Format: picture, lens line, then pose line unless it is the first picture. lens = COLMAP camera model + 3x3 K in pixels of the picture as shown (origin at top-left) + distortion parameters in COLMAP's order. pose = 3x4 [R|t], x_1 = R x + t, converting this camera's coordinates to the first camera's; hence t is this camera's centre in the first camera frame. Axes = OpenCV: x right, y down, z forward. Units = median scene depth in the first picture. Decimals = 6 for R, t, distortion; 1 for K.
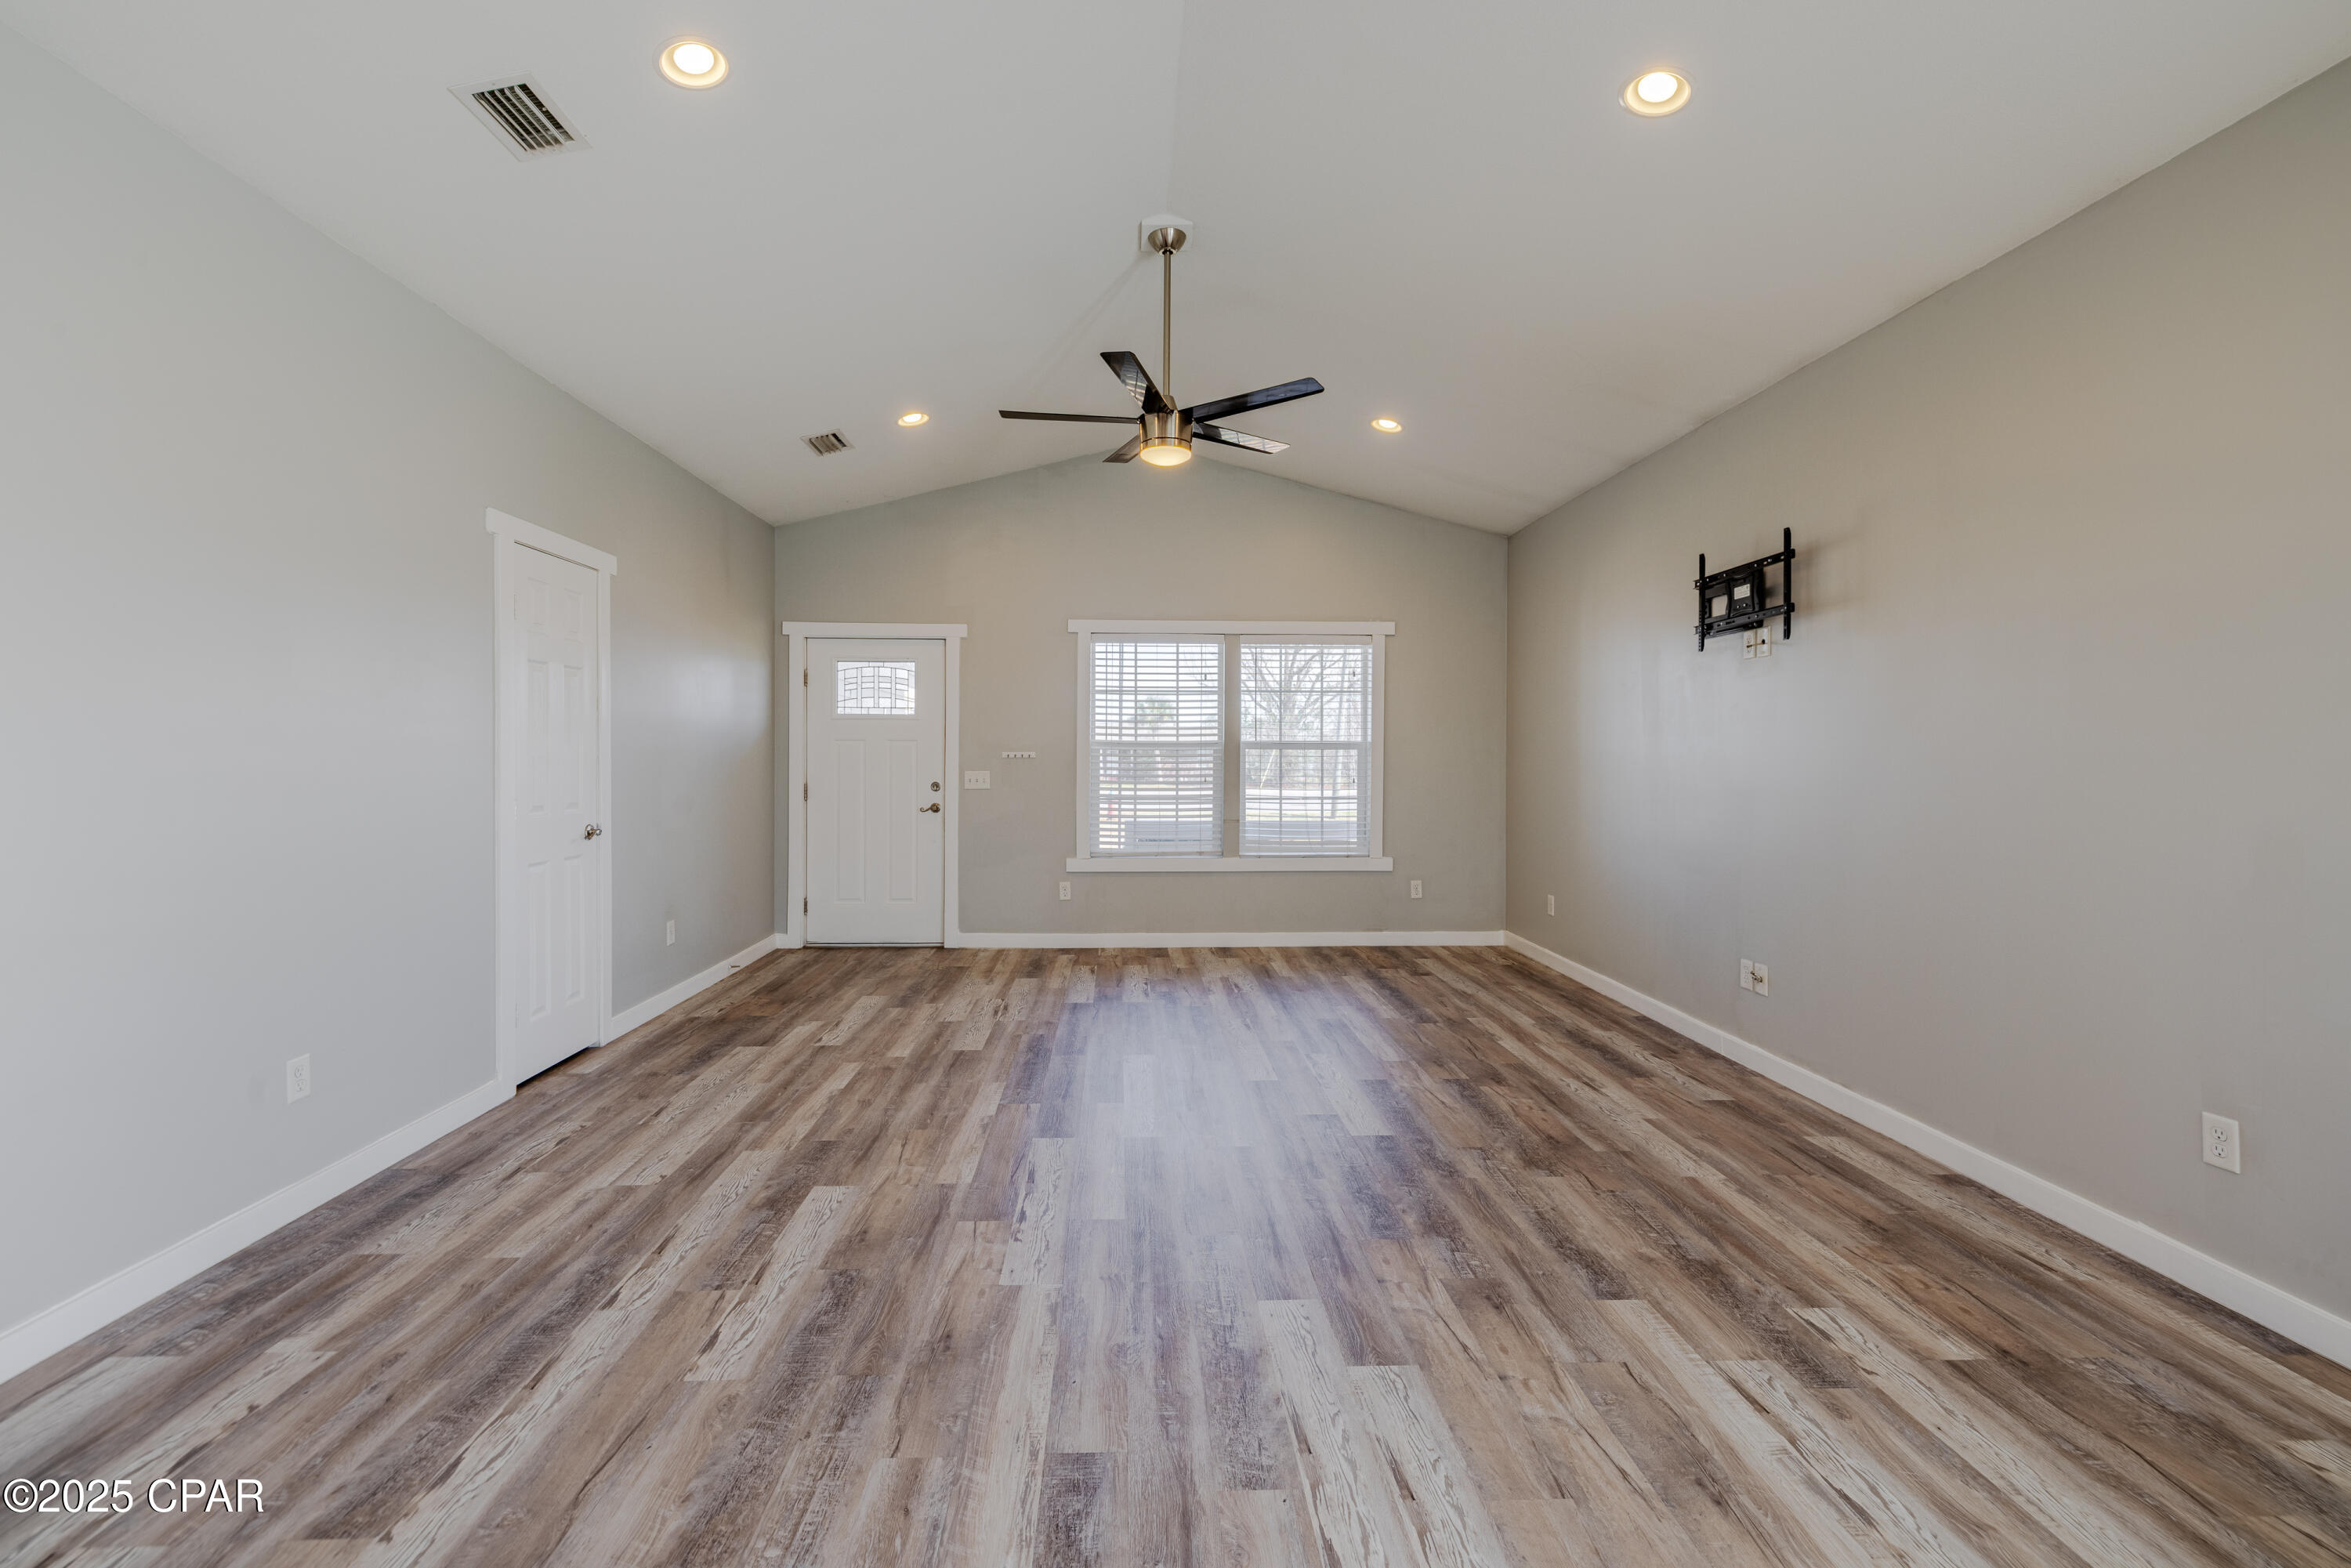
lens RADIAL K [[998.4, 0, 1175.2], [0, 998.4, 773.1], [0, 0, 1]] dist [0.004254, -0.000422]
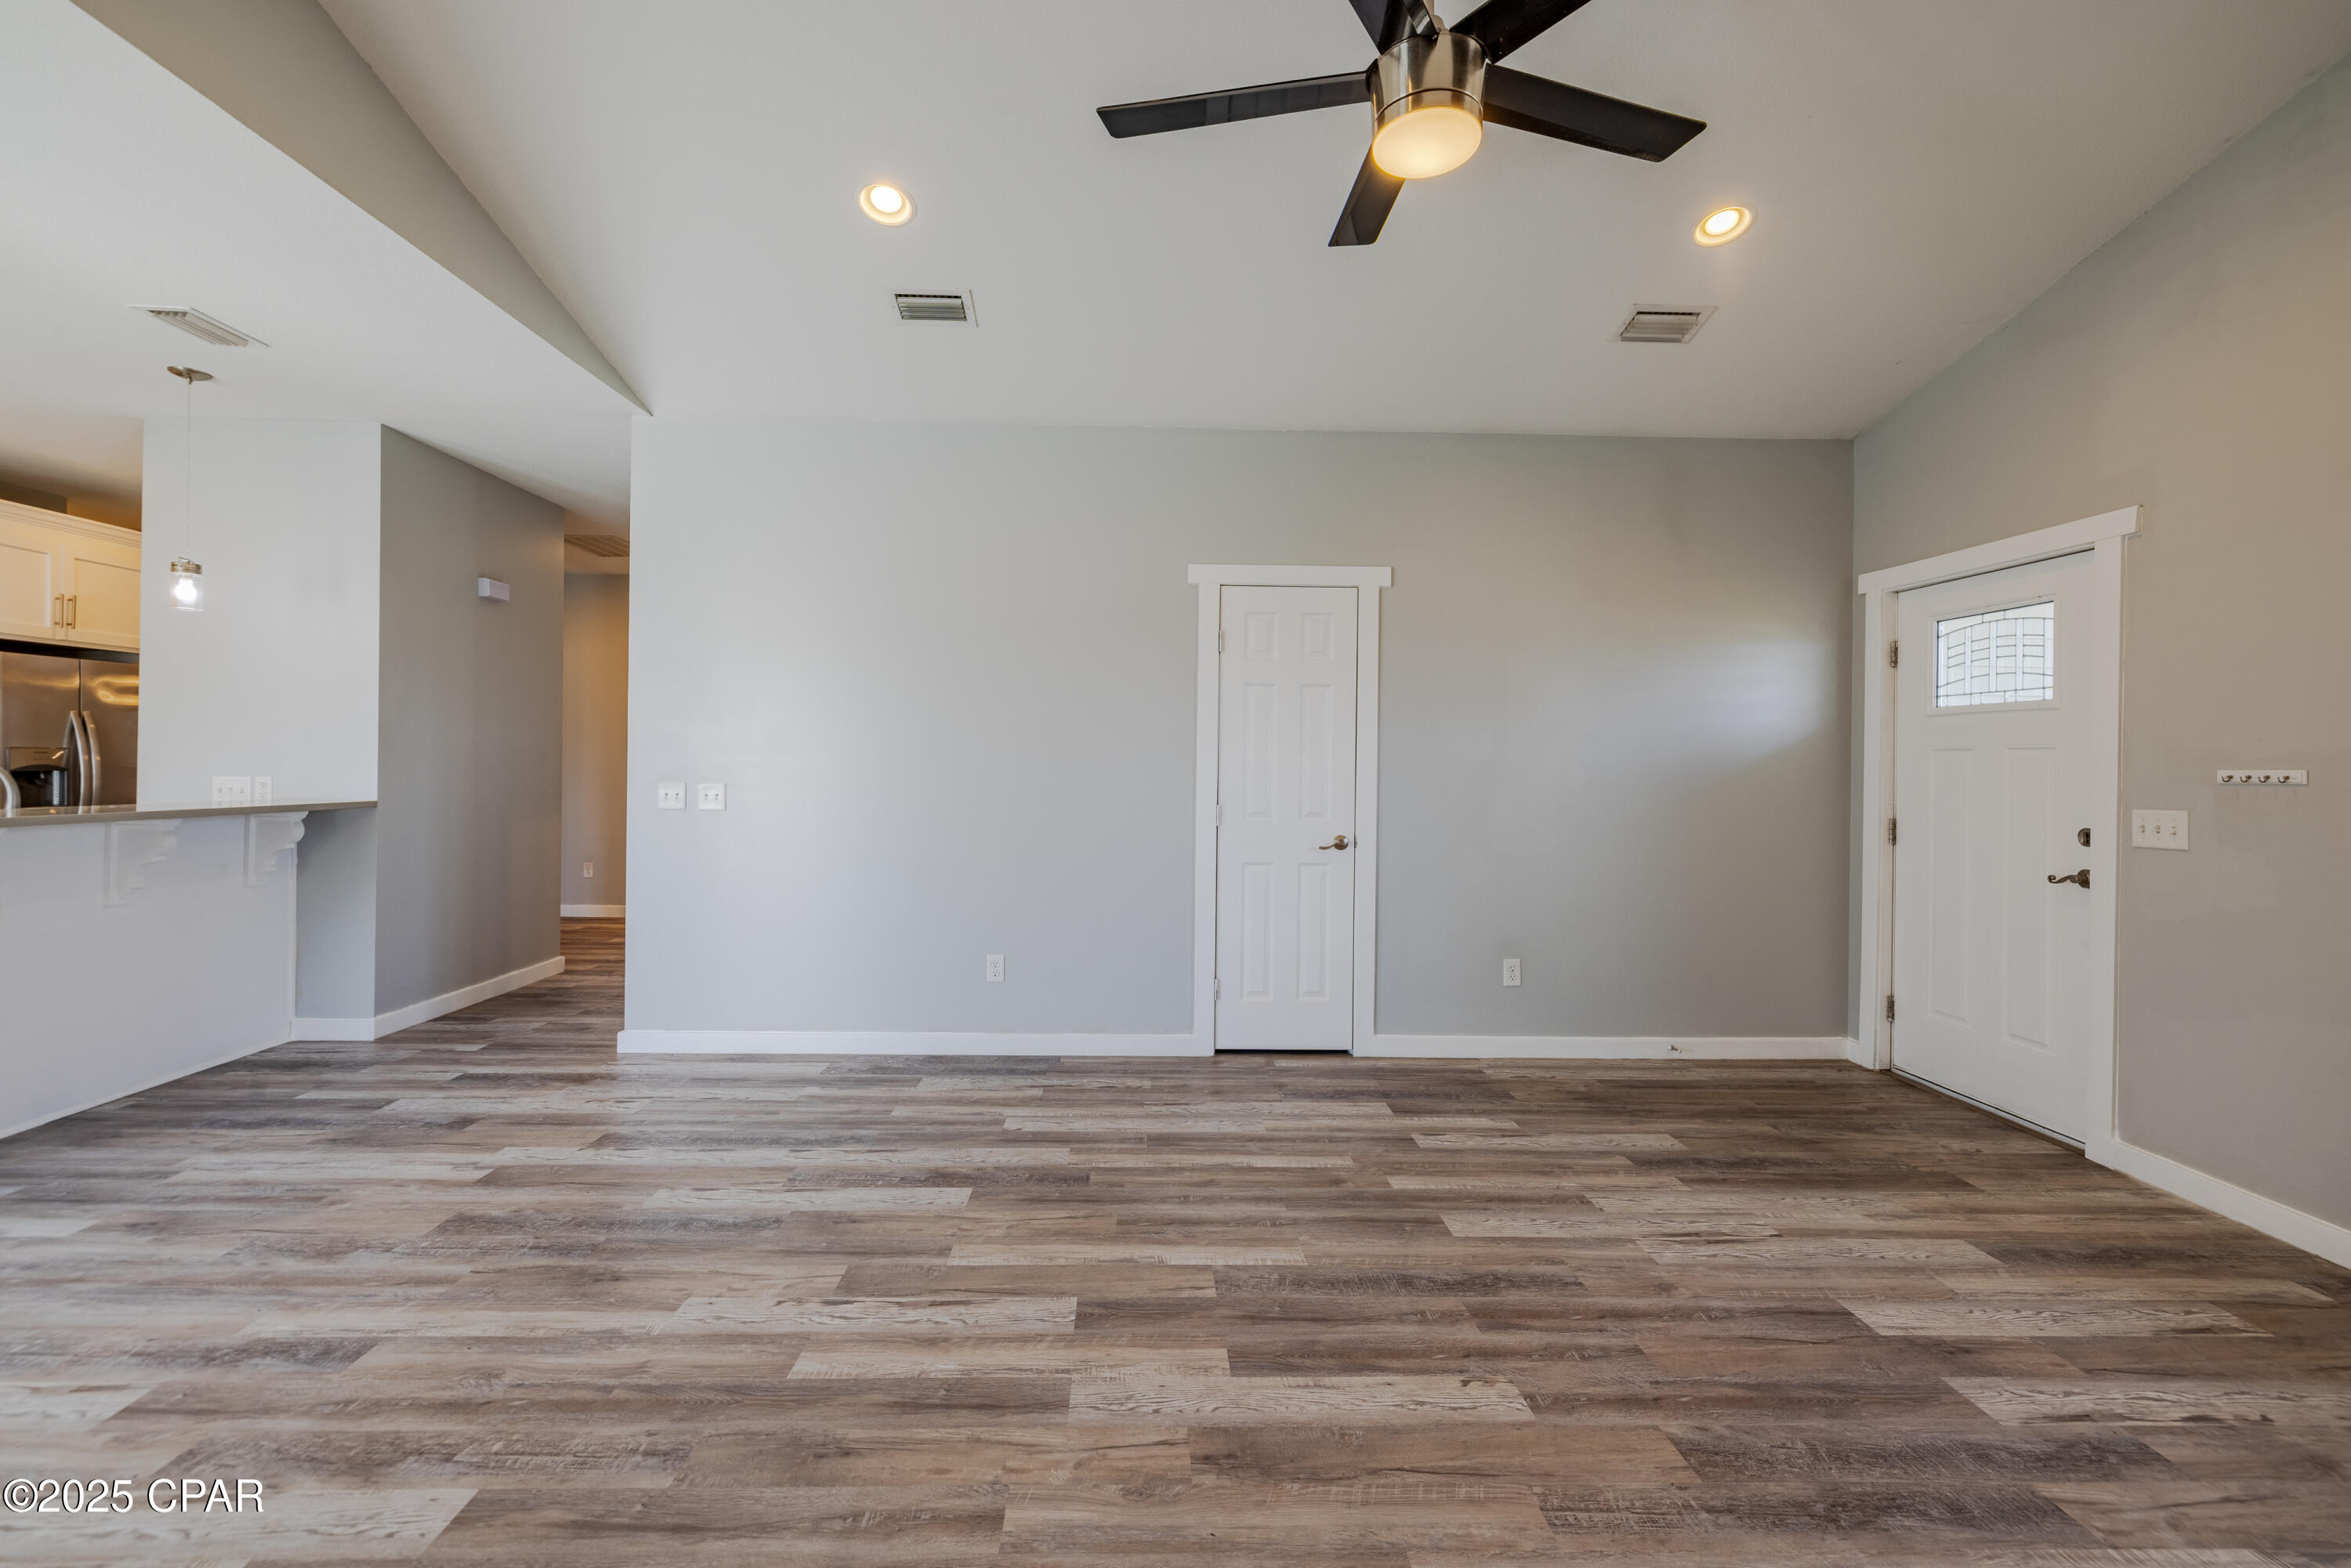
lens RADIAL K [[998.4, 0, 1156.8], [0, 998.4, 773.9], [0, 0, 1]] dist [0.004254, -0.000422]
pose [[-0.031998, 0.006245, -0.999468, 0.521399], [-0.028434, 0.999570, 0.007156, -0.016413], [0.999083, 0.028648, -0.031807, 0.973539]]
